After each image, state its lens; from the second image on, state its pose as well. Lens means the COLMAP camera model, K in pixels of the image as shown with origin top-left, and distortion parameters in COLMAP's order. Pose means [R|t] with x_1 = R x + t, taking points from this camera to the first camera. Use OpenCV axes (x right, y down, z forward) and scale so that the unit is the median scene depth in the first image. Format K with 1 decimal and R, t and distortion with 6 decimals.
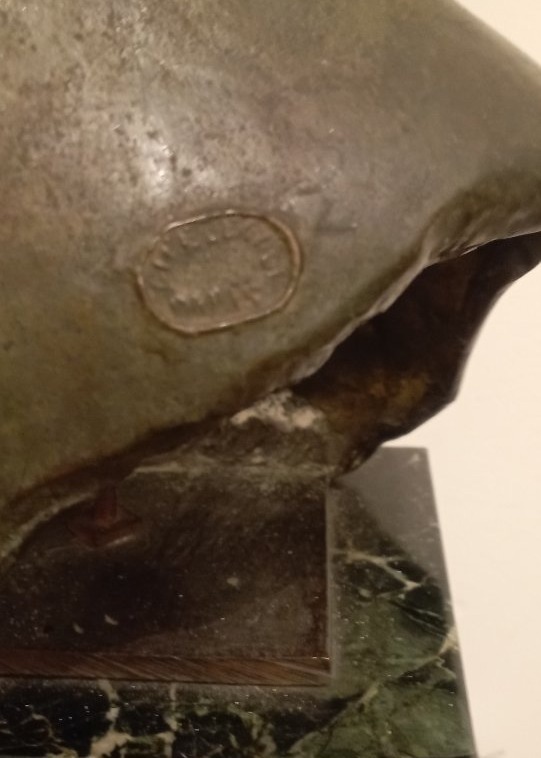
lens RADIAL K [[505.1, 0, 269.9], [0, 505.1, 378.4], [0, 0, 1]] dist [0.002267, -0.000516]
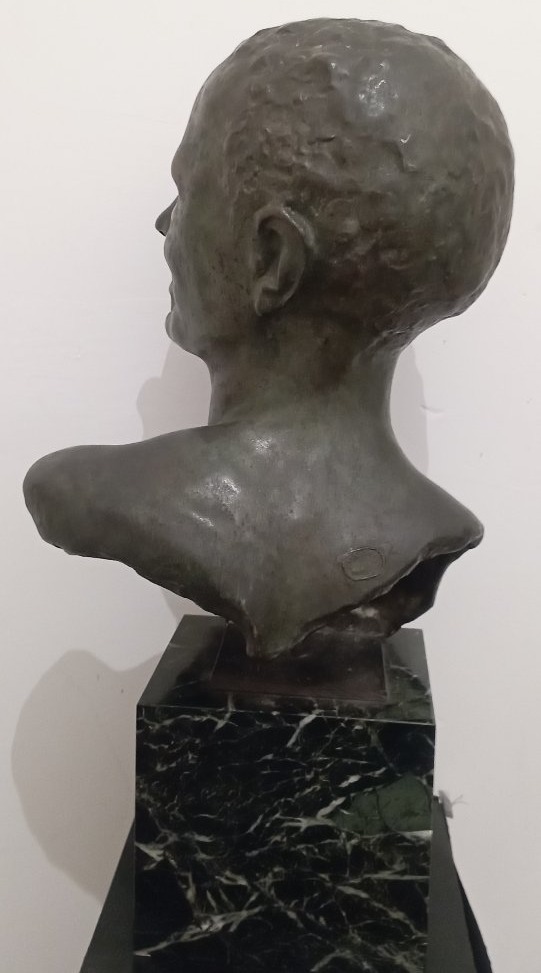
lens RADIAL K [[699.7, 0, 271.5], [0, 699.7, 487.0], [0, 0, 1]] dist [0.001667, -0.009633]
pose [[0.997211, 0.048533, 0.056707, -0.818080], [-0.038269, 0.984734, -0.169810, 0.099776], [-0.064083, 0.167166, 0.983844, -3.073324]]
